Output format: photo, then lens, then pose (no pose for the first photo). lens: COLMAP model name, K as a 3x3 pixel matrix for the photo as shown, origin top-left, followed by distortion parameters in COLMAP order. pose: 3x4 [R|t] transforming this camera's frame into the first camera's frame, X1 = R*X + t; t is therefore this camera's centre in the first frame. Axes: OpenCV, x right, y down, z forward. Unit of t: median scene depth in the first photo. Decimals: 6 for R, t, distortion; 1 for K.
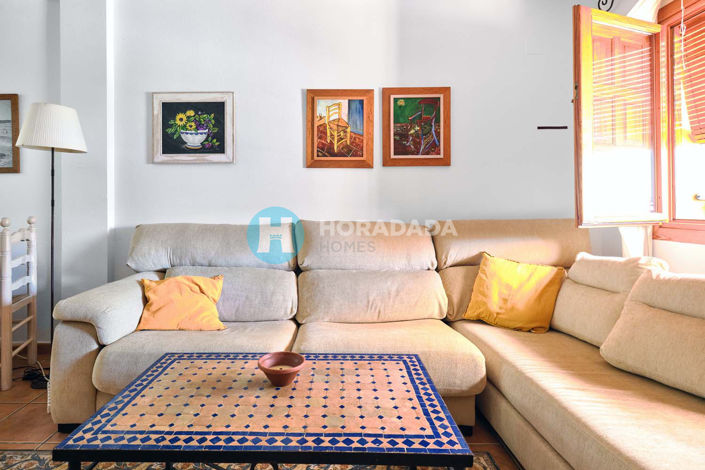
lens RADIAL K [[375.0, 0, 335.8], [0, 375.0, 208.0], [0, 0, 1]] dist [0.001069, 0.001065]
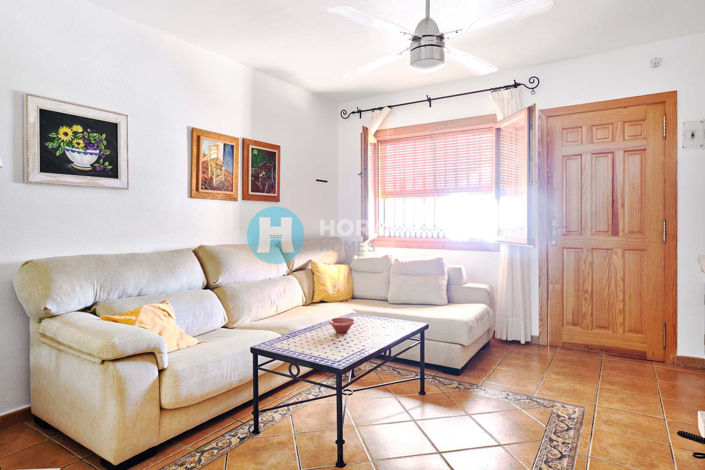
lens RADIAL K [[402.5, 0, 350.0], [0, 402.5, 228.9], [0, 0, 1]] dist [0.009430, -0.001909]
pose [[0.542461, -0.012396, 0.839989, -0.833320], [0.012384, 0.999900, 0.006758, -0.018953], [-0.839990, 0.006736, 0.542561, -0.036403]]
